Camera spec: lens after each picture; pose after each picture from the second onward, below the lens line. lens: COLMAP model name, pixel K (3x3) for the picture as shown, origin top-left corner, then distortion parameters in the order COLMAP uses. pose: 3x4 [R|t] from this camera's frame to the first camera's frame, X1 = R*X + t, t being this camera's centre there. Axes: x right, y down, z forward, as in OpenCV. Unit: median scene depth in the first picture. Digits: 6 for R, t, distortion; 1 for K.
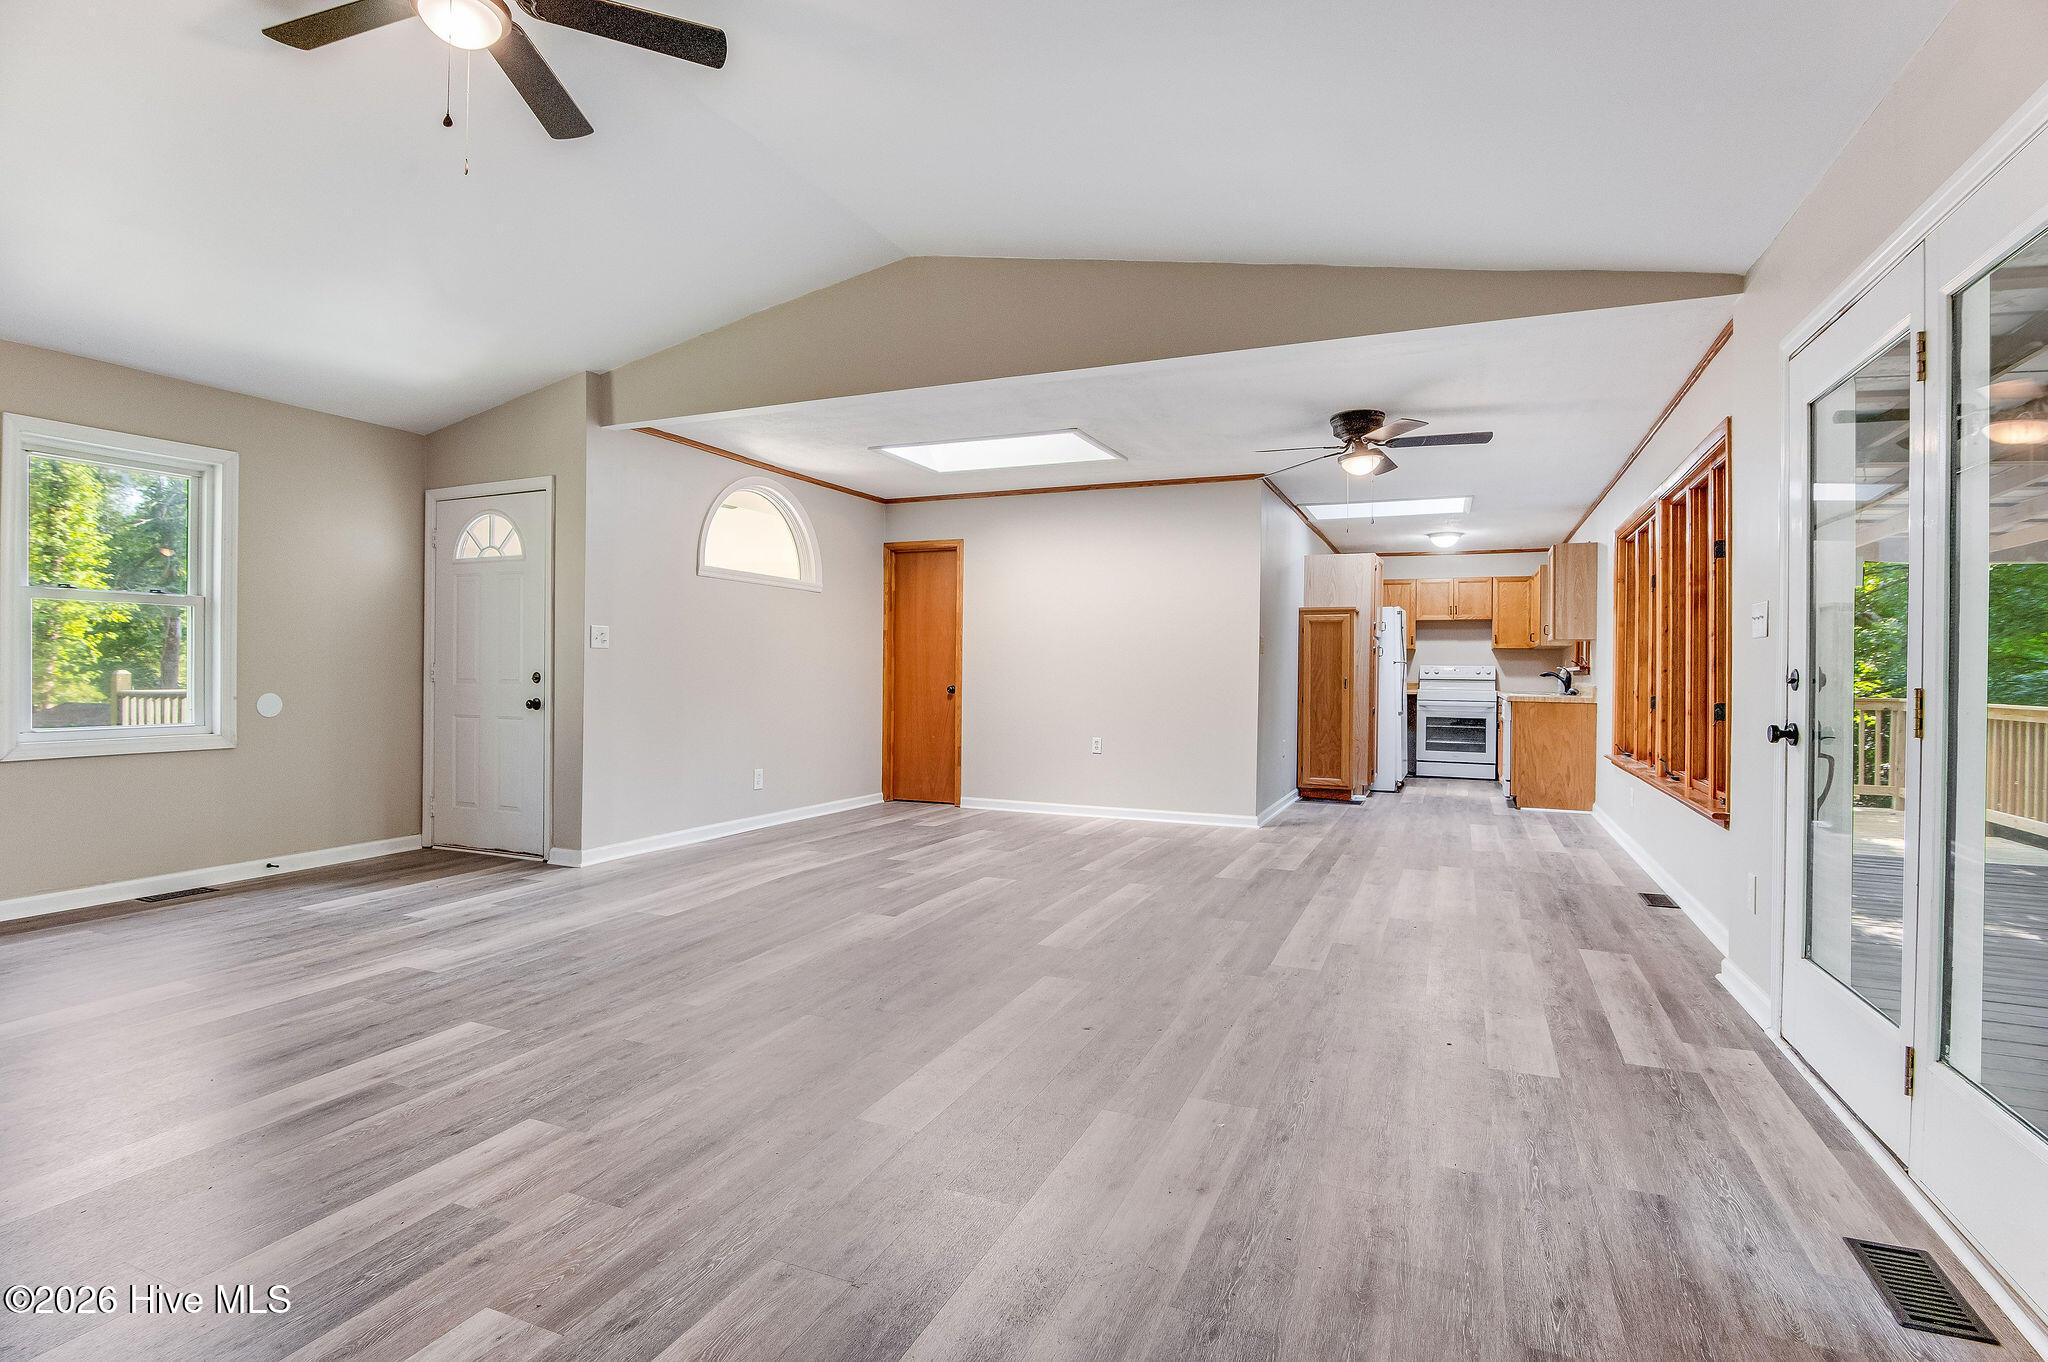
lens RADIAL K [[1007.9, 0, 1022.7], [0, 1007.9, 668.7], [0, 0, 1]] dist [-0.020081, -0.000137]
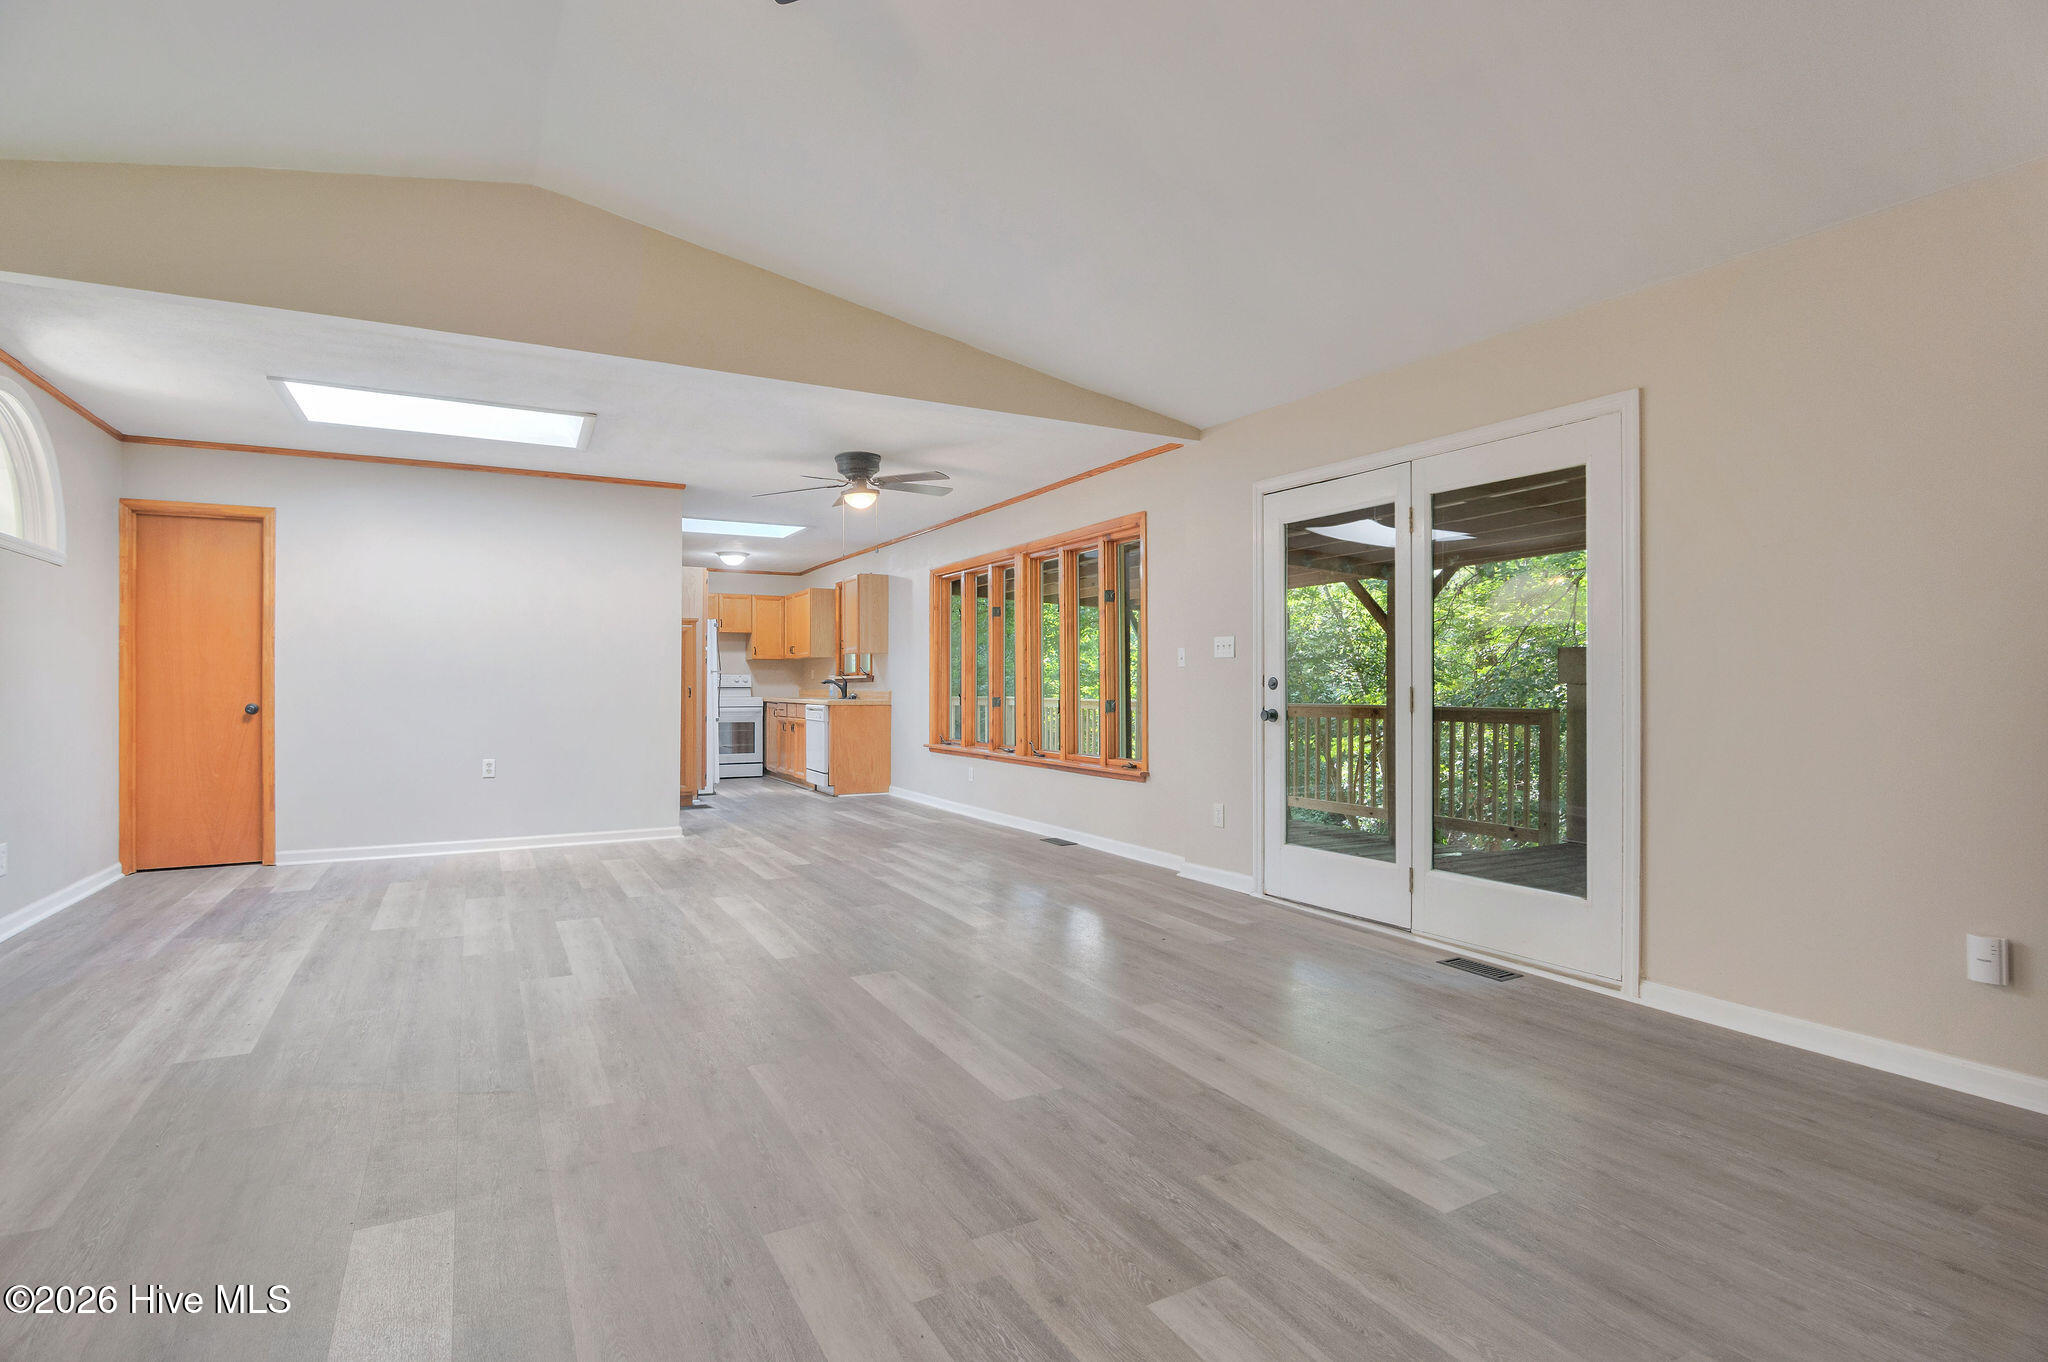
lens RADIAL K [[1007.9, 0, 1030.5], [0, 1007.9, 682.3], [0, 0, 1]] dist [-0.020081, -0.000137]
pose [[0.606859, -0.008446, 0.794765, -0.403402], [0.004548, 0.999964, 0.007154, -0.002320], [-0.794796, -0.000727, 0.606876, 0.132764]]
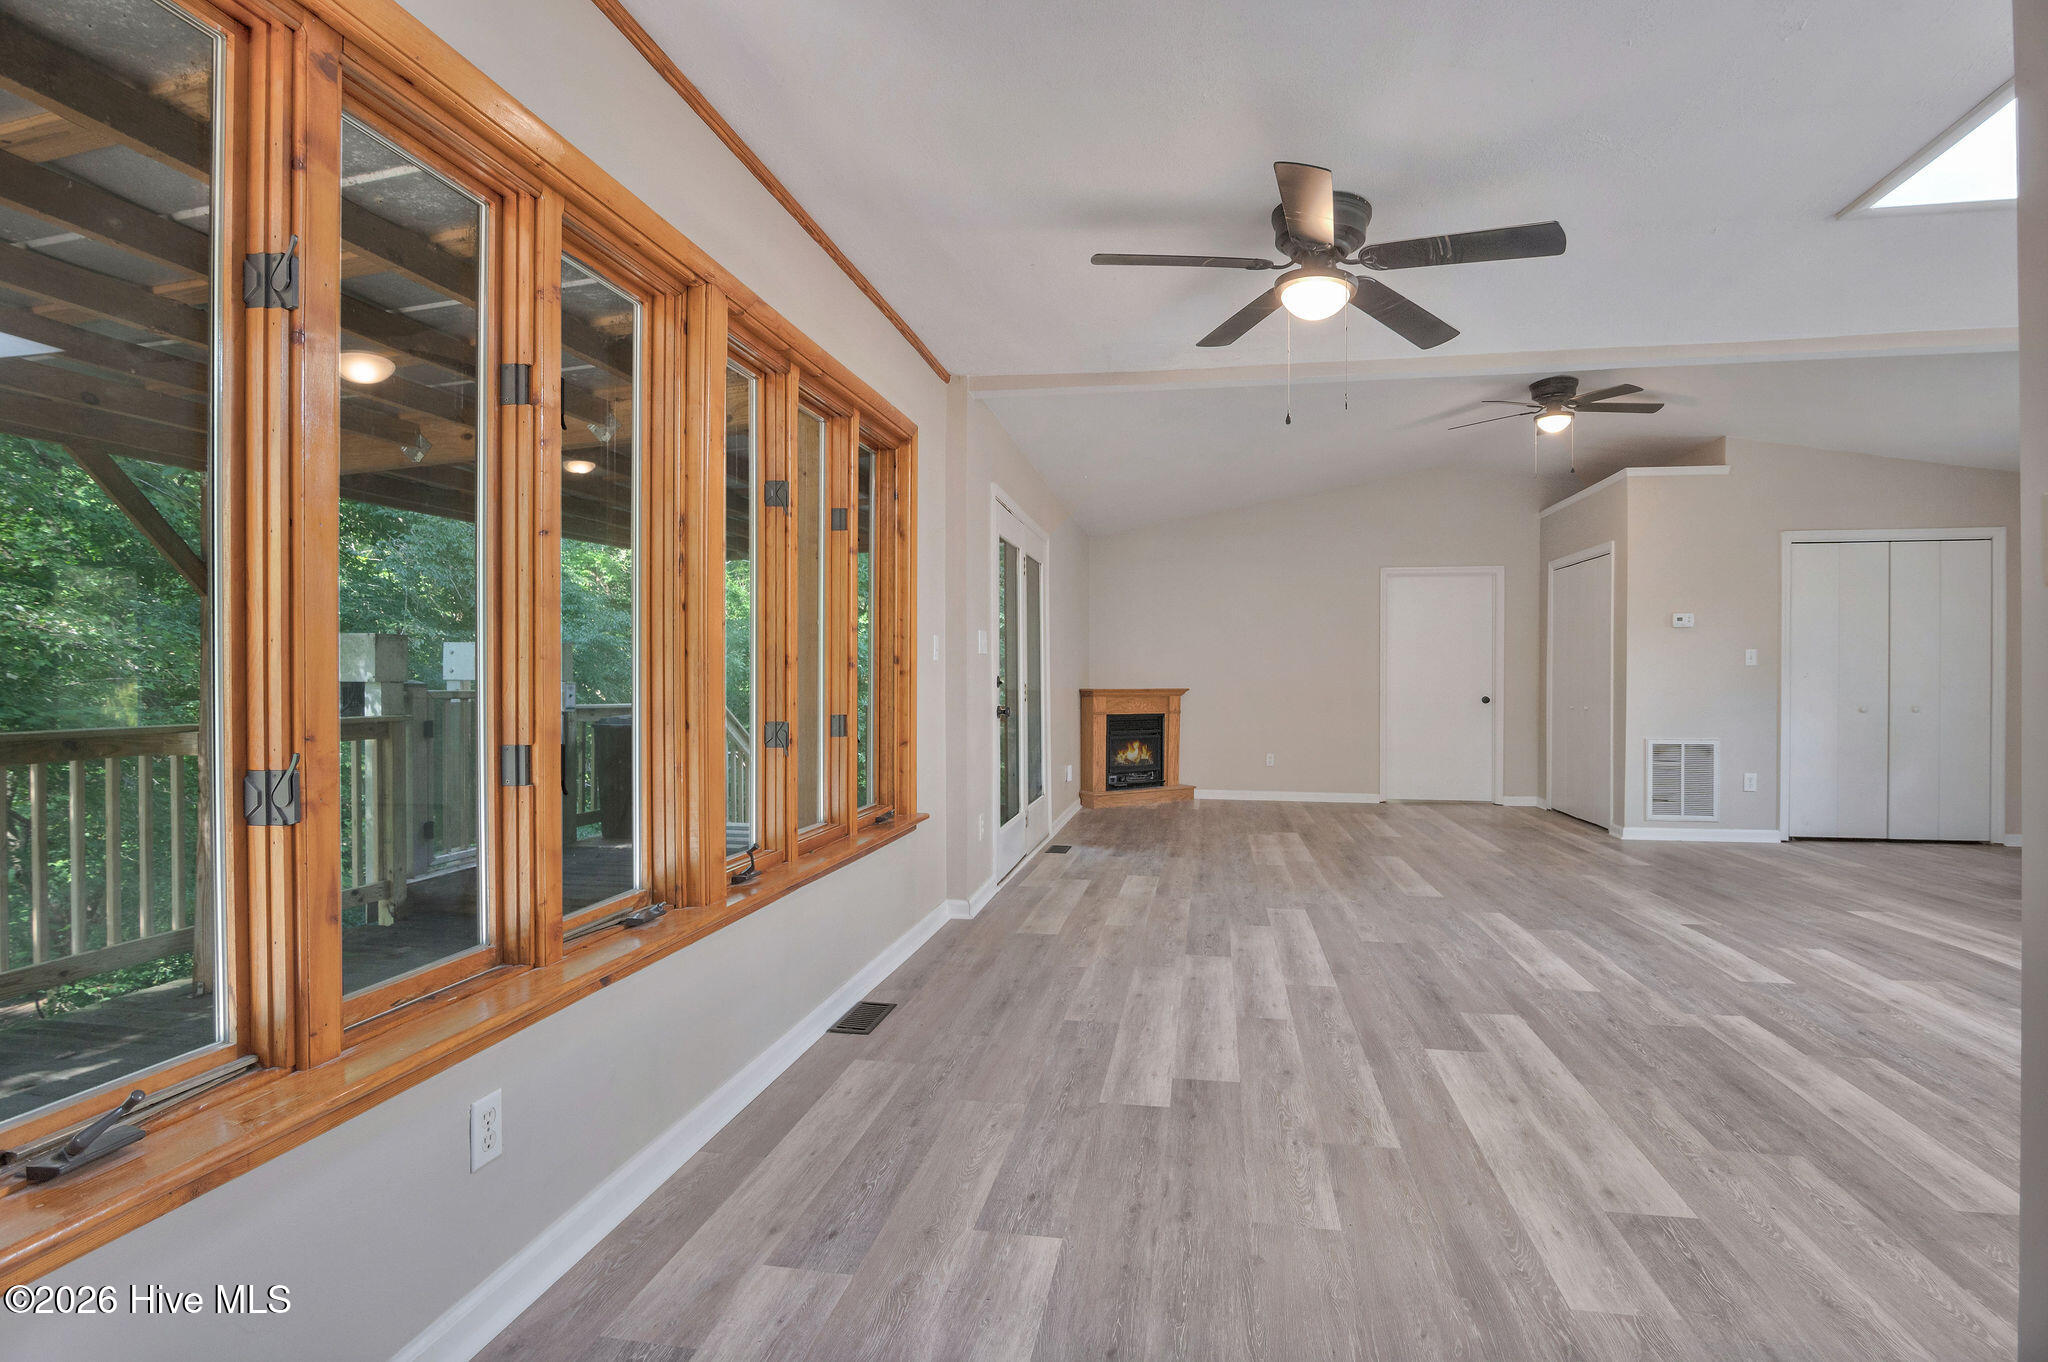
lens RADIAL K [[1007.9, 0, 1028.5], [0, 1007.9, 679.4], [0, 0, 1]] dist [-0.020081, -0.000137]
pose [[-0.972450, -0.010049, -0.232895, 0.541562], [-0.009787, 0.999950, -0.002280, 0.005493], [0.232906, 0.000062, -0.972499, 1.315708]]
